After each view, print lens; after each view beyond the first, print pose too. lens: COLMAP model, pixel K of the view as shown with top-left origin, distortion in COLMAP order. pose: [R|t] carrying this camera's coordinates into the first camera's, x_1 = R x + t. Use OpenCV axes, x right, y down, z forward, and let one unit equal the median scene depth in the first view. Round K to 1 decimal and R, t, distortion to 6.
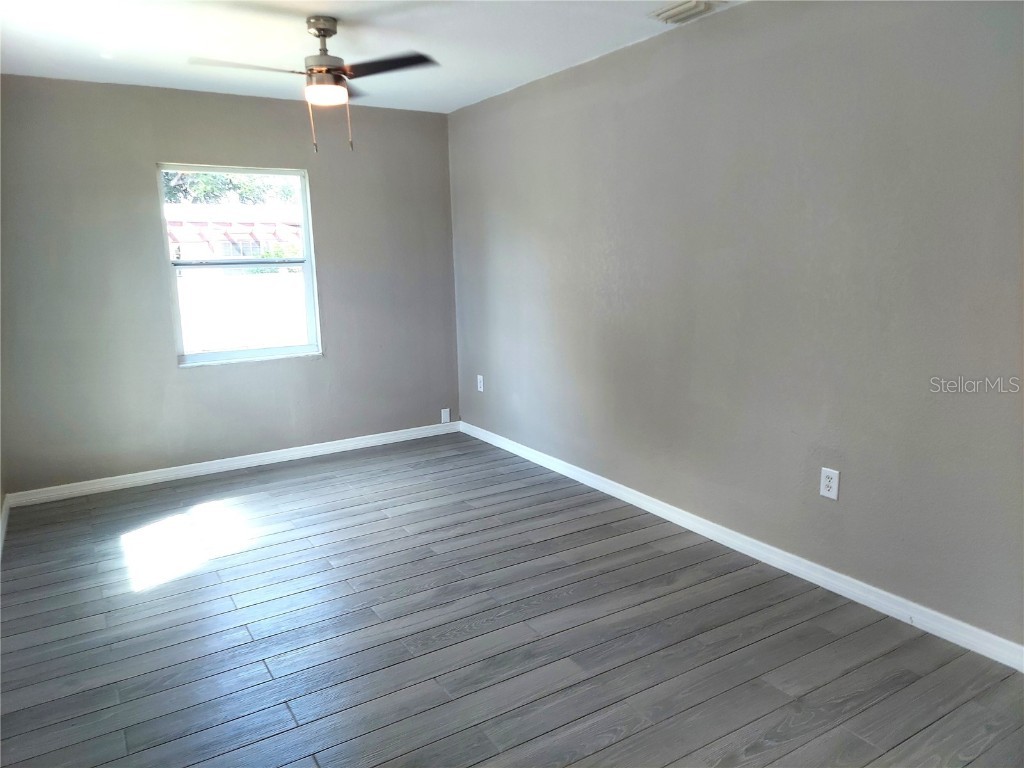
lens RADIAL K [[729.2, 0, 518.0], [0, 729.2, 378.2], [0, 0, 1]] dist [0.115210, -0.119129]
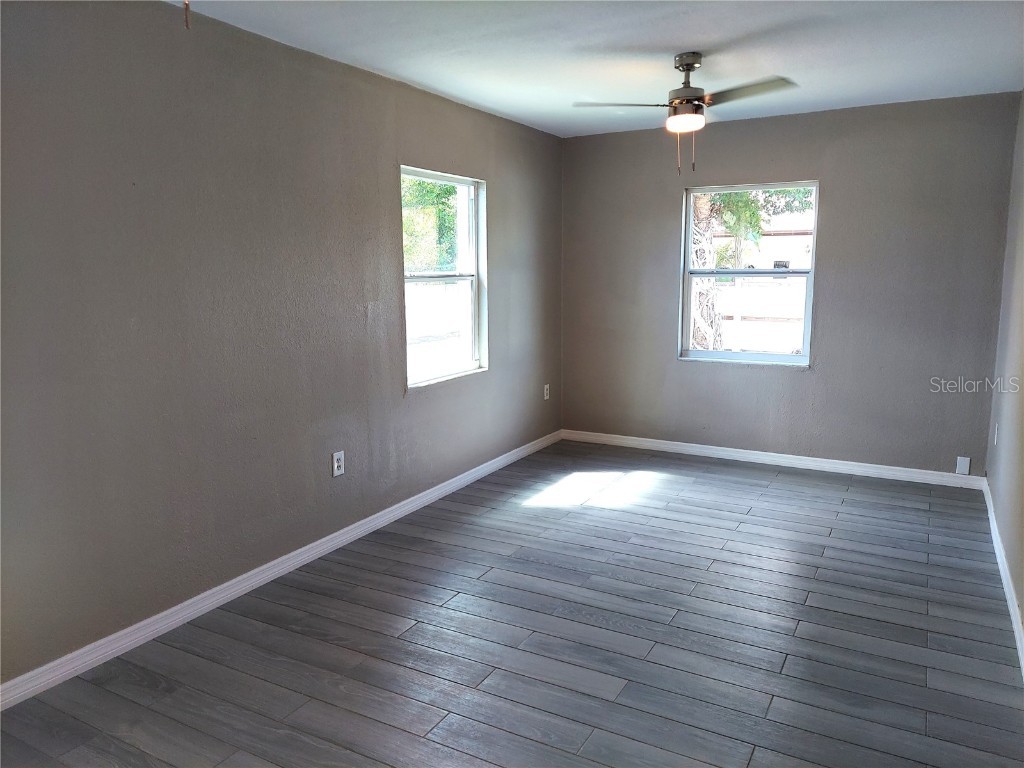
lens RADIAL K [[729.2, 0, 518.0], [0, 729.2, 378.2], [0, 0, 1]] dist [0.115210, -0.119129]
pose [[0.495655, 0.153209, -0.854899, 0.487026], [-0.157545, 0.983849, 0.084977, -0.050640], [0.854111, 0.092566, 0.511787, 0.206824]]
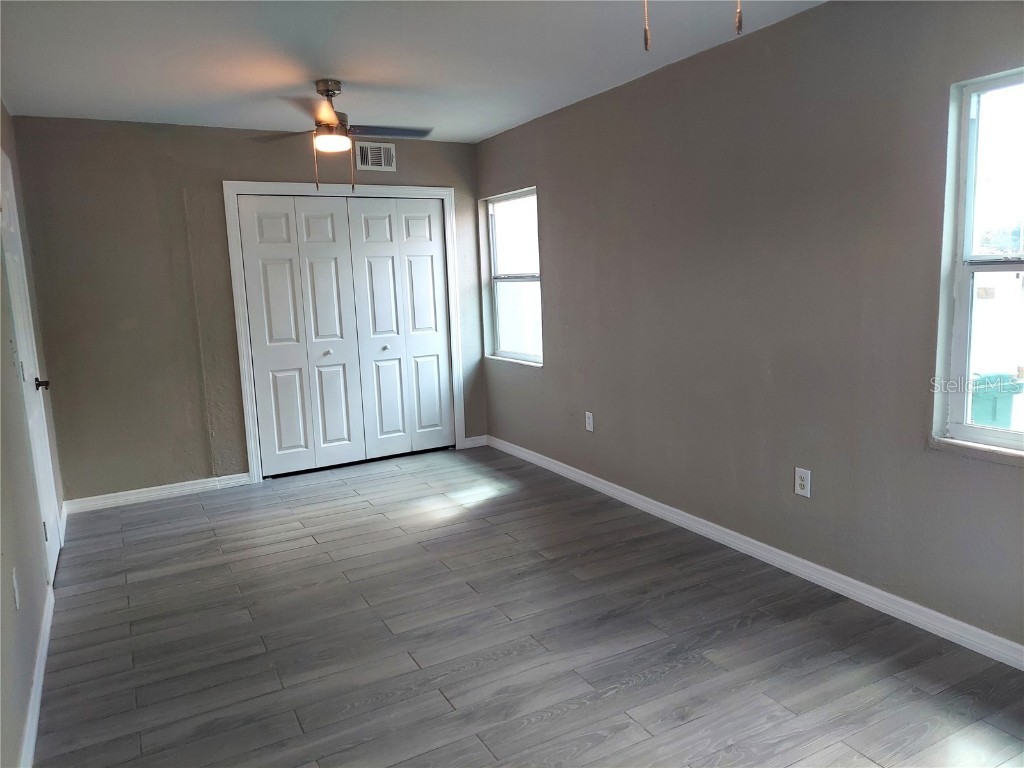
lens RADIAL K [[729.2, 0, 518.0], [0, 729.2, 378.2], [0, 0, 1]] dist [0.115210, -0.119129]
pose [[-0.996884, 0.056750, 0.054786, -0.128374], [0.071104, 0.947210, 0.312630, -0.208004], [-0.034152, 0.315551, -0.948294, 1.213693]]
